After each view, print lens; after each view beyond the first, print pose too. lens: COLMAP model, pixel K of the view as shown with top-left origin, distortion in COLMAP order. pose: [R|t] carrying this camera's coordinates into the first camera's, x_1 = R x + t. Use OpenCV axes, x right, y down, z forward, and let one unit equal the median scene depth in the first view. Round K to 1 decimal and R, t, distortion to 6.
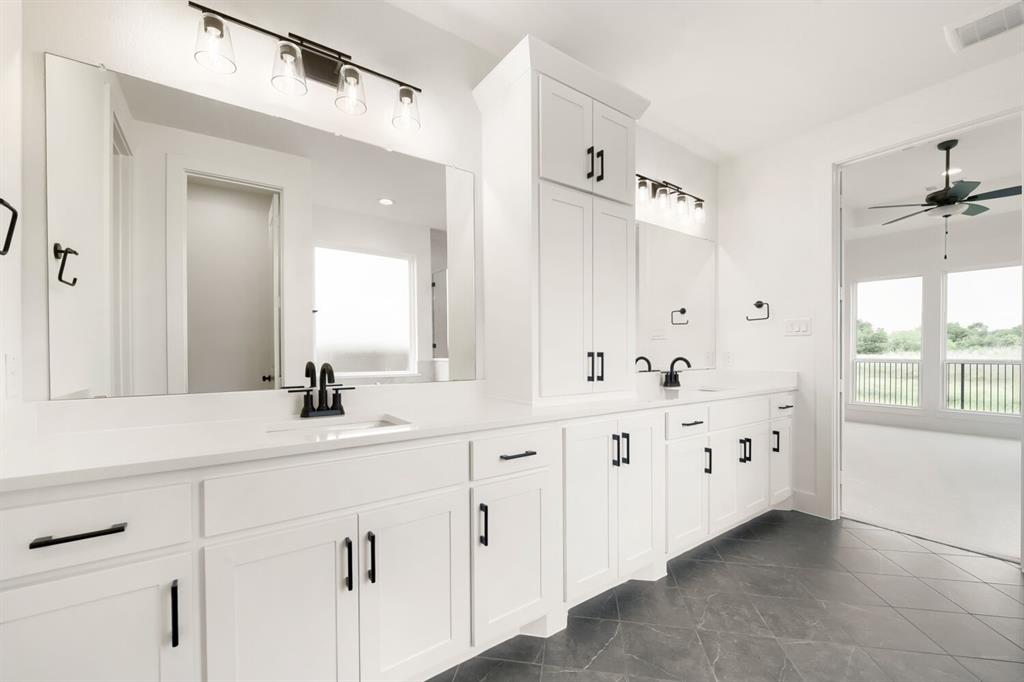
lens RADIAL K [[416.2, 0, 514.8], [0, 416.2, 349.0], [0, 0, 1]] dist [0.007398, -0.000506]
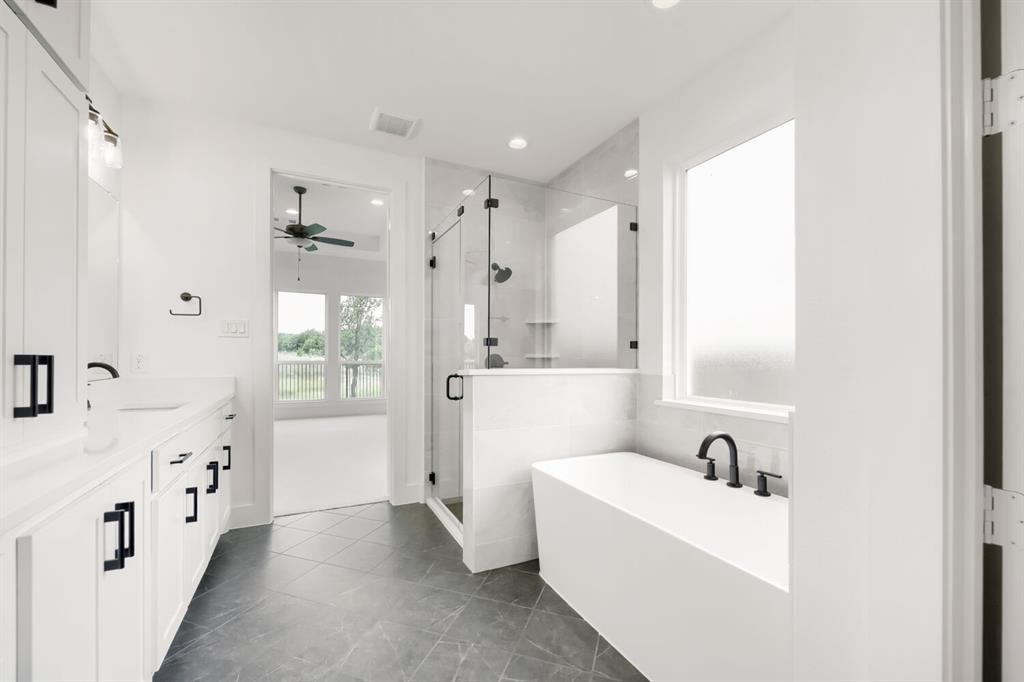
lens RADIAL K [[416.2, 0, 506.2], [0, 416.2, 351.2], [0, 0, 1]] dist [0.007398, -0.000506]
pose [[0.183745, 0.015074, 0.982858, -0.120708], [-0.016568, 0.999788, -0.012237, 0.000310], [-0.982834, -0.014036, 0.183956, 0.257652]]
